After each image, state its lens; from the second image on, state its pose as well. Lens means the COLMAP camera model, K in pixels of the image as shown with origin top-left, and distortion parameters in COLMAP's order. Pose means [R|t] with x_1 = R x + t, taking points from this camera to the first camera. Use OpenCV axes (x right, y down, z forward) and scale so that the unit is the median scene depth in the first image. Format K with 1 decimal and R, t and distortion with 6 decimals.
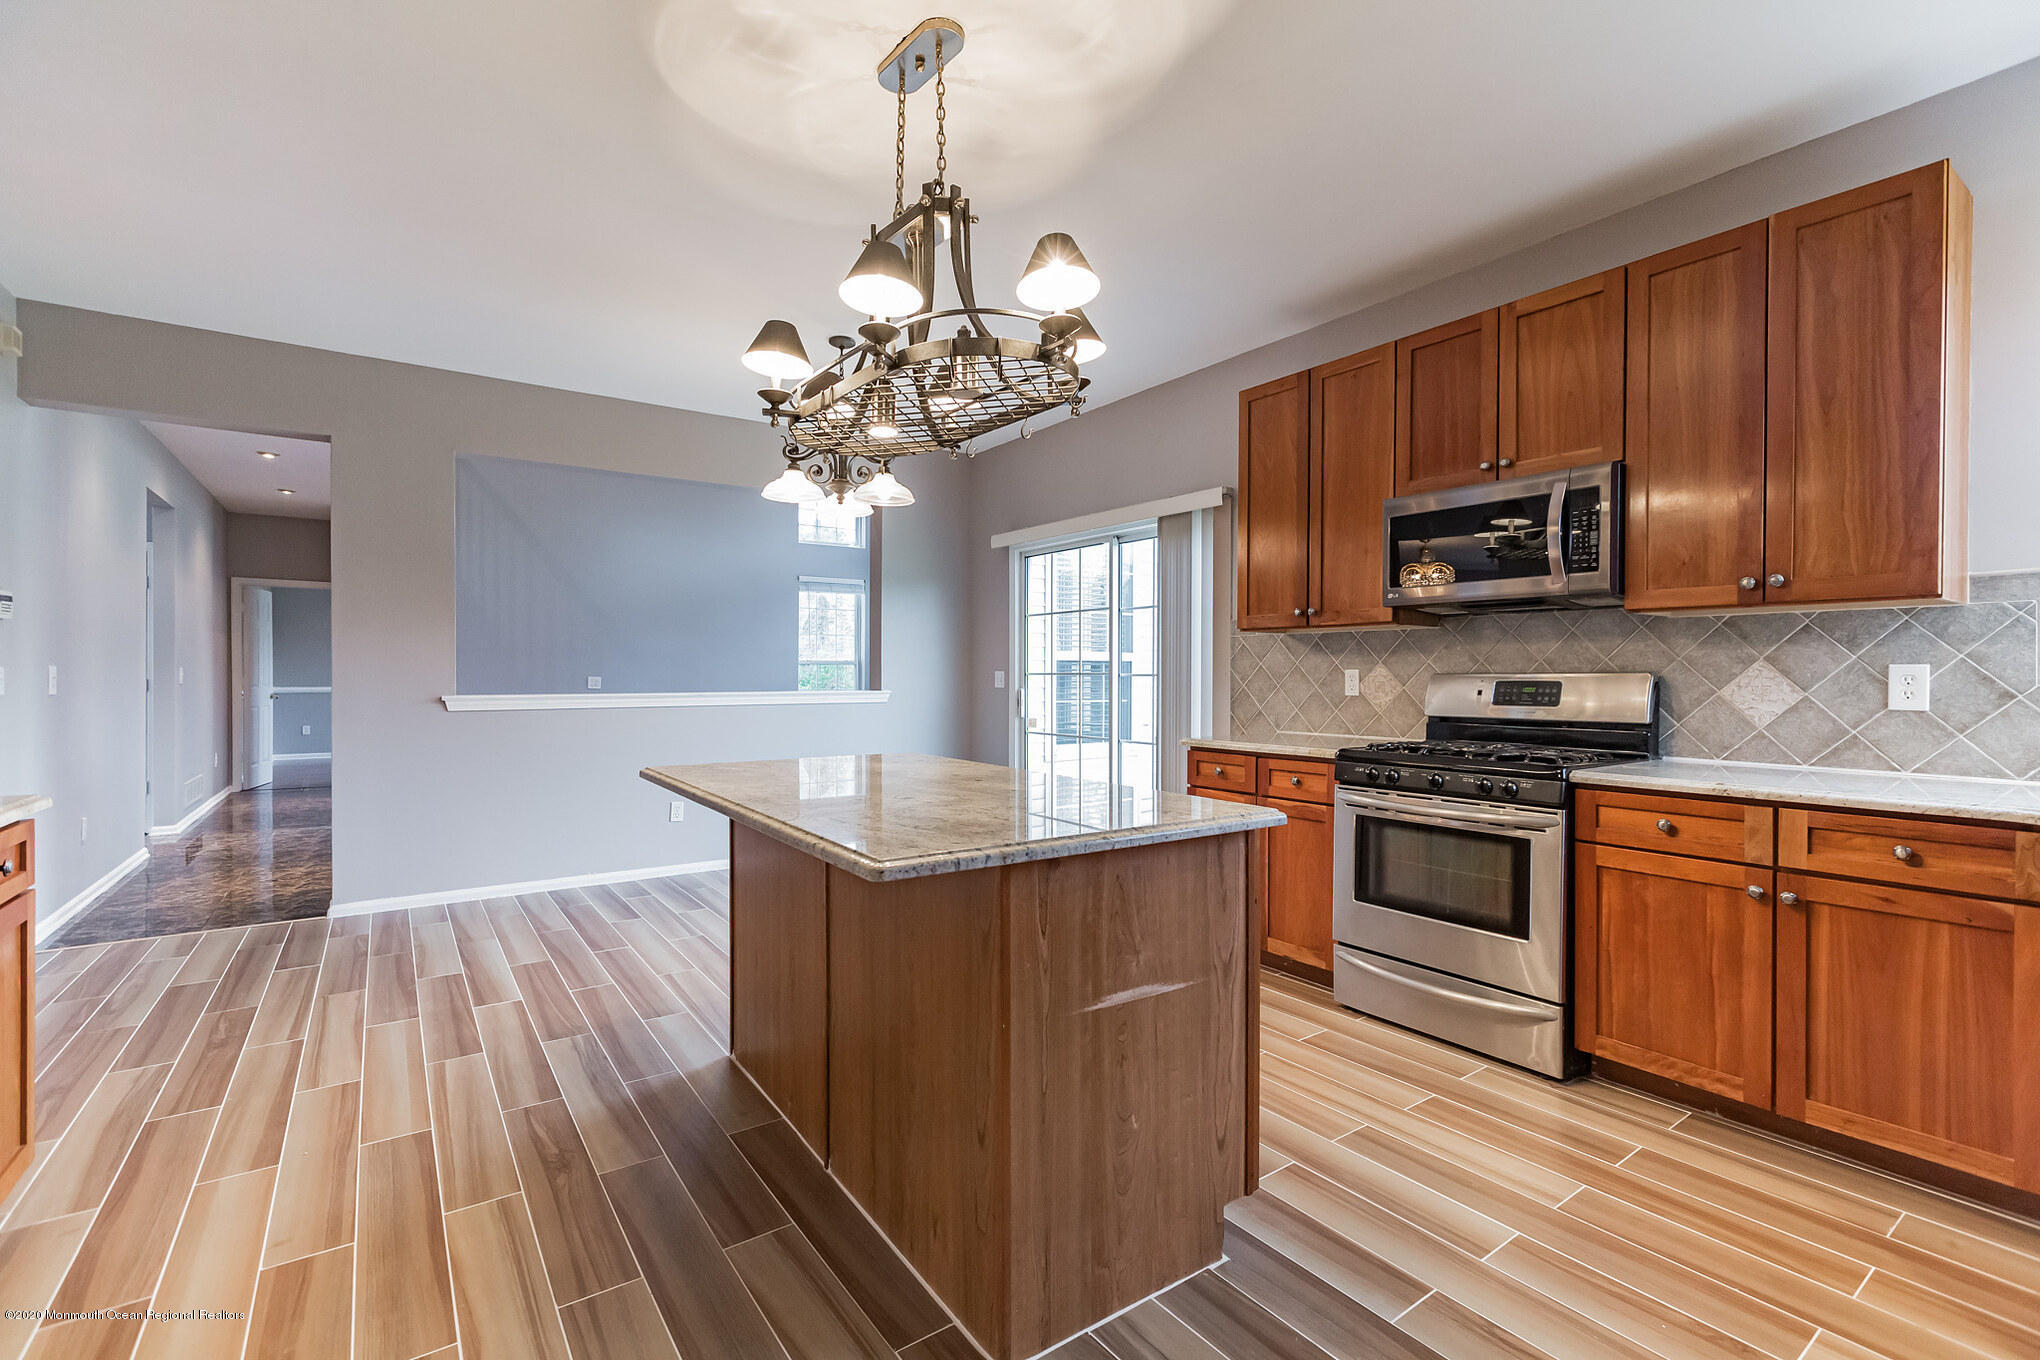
lens RADIAL K [[898.9, 0, 1011.8], [0, 898.9, 673.2], [0, 0, 1]] dist [0.001382, 0.000102]
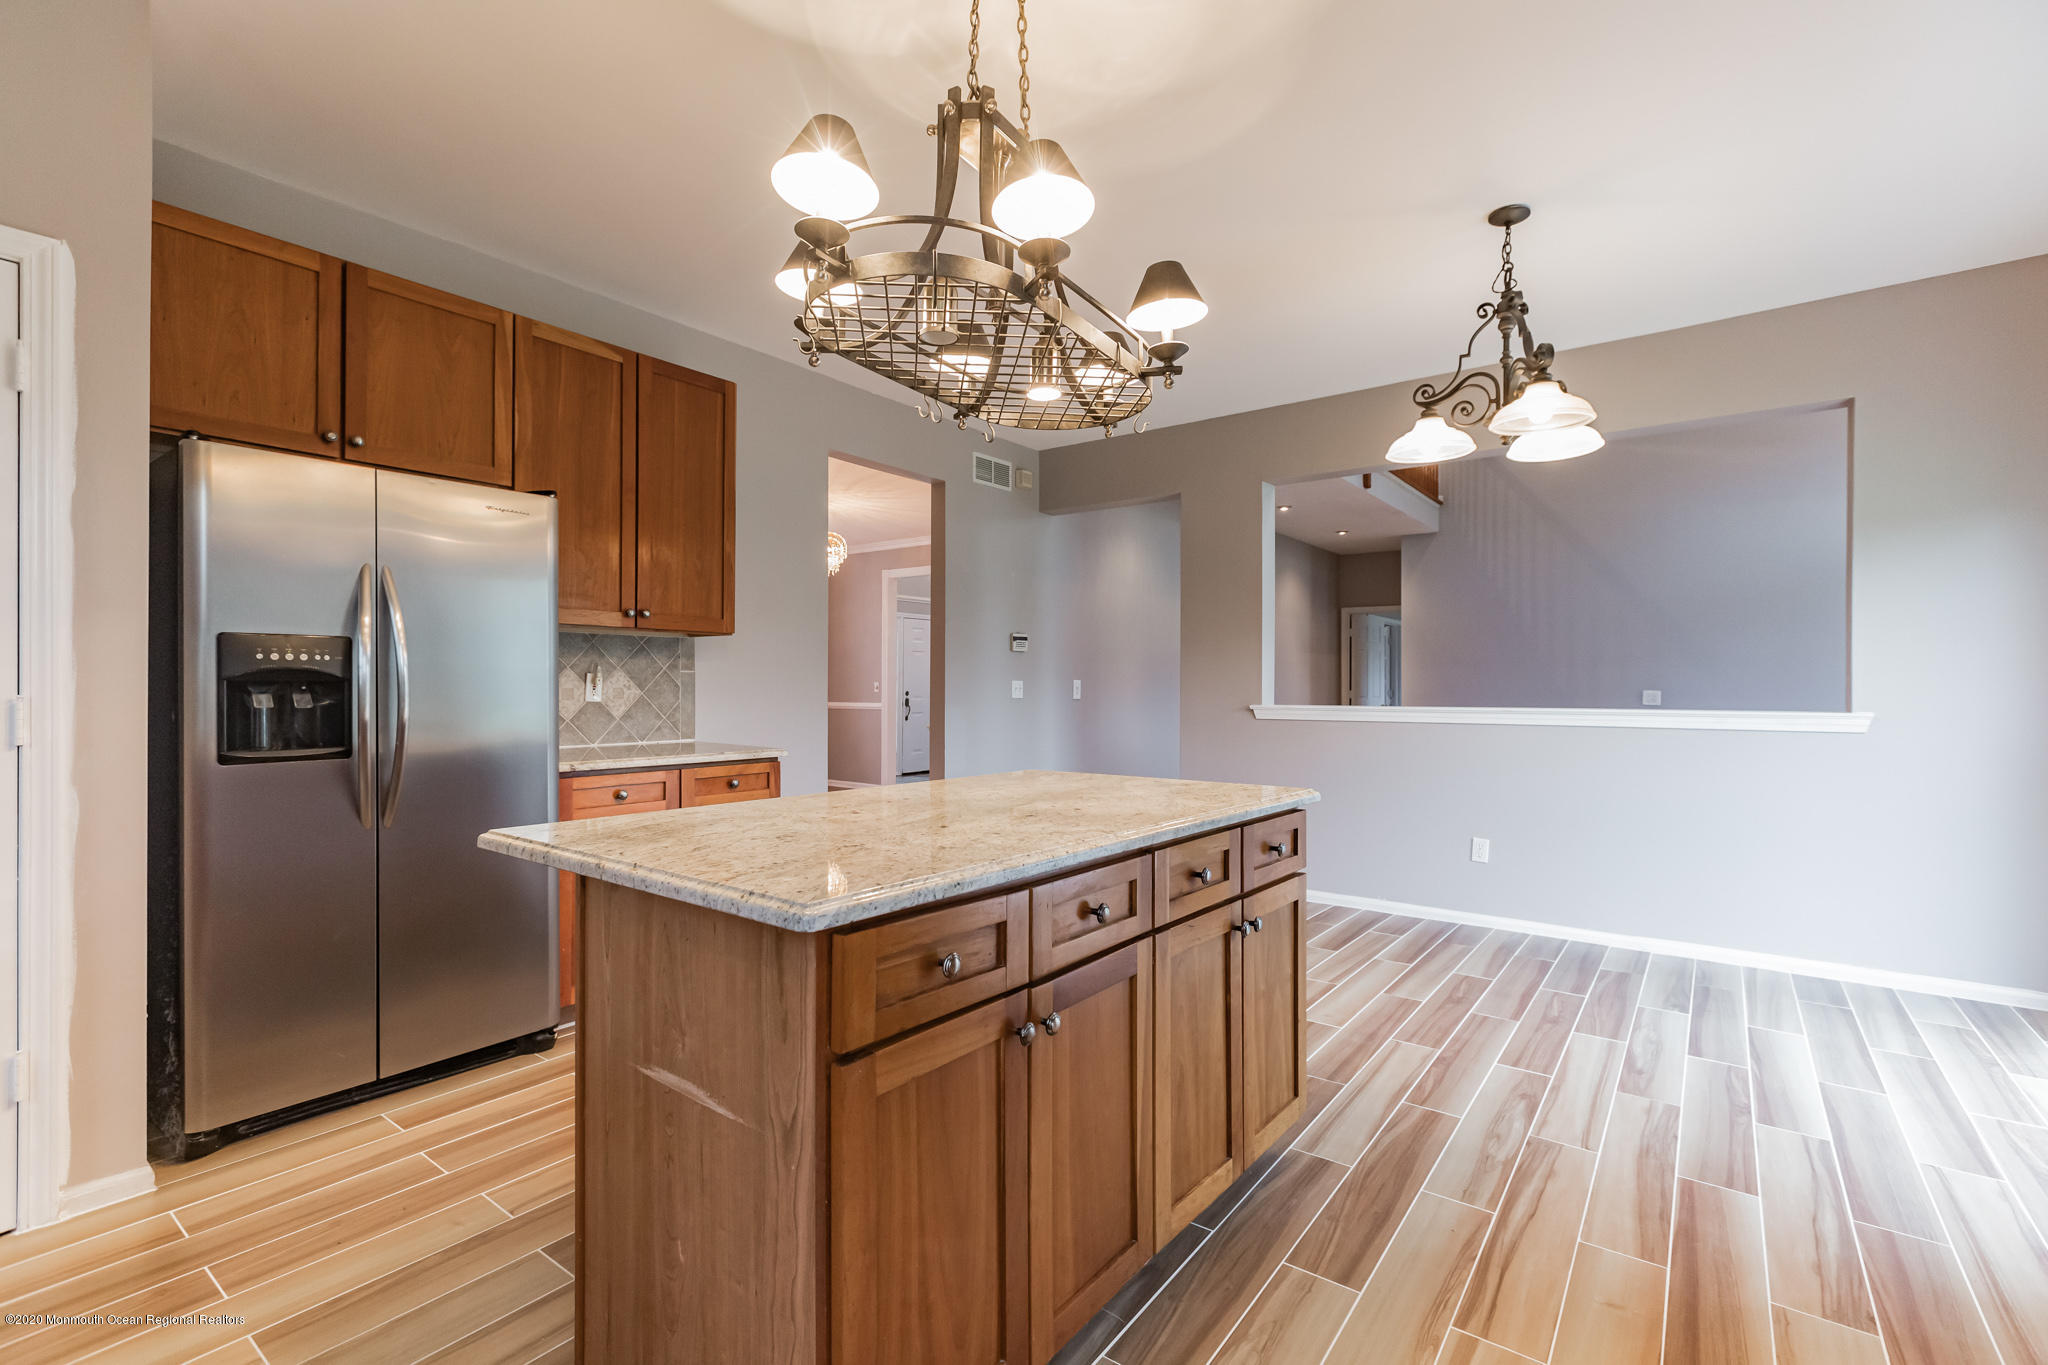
lens RADIAL K [[903.7, 0, 1017.6], [0, 903.7, 695.7], [0, 0, 1]] dist [0.003581, 0.000107]
pose [[0.299158, 0.006033, -0.954185, 0.886977], [0.001048, 0.999977, 0.006651, 0.016778], [0.954203, -0.002990, 0.299145, 0.963334]]
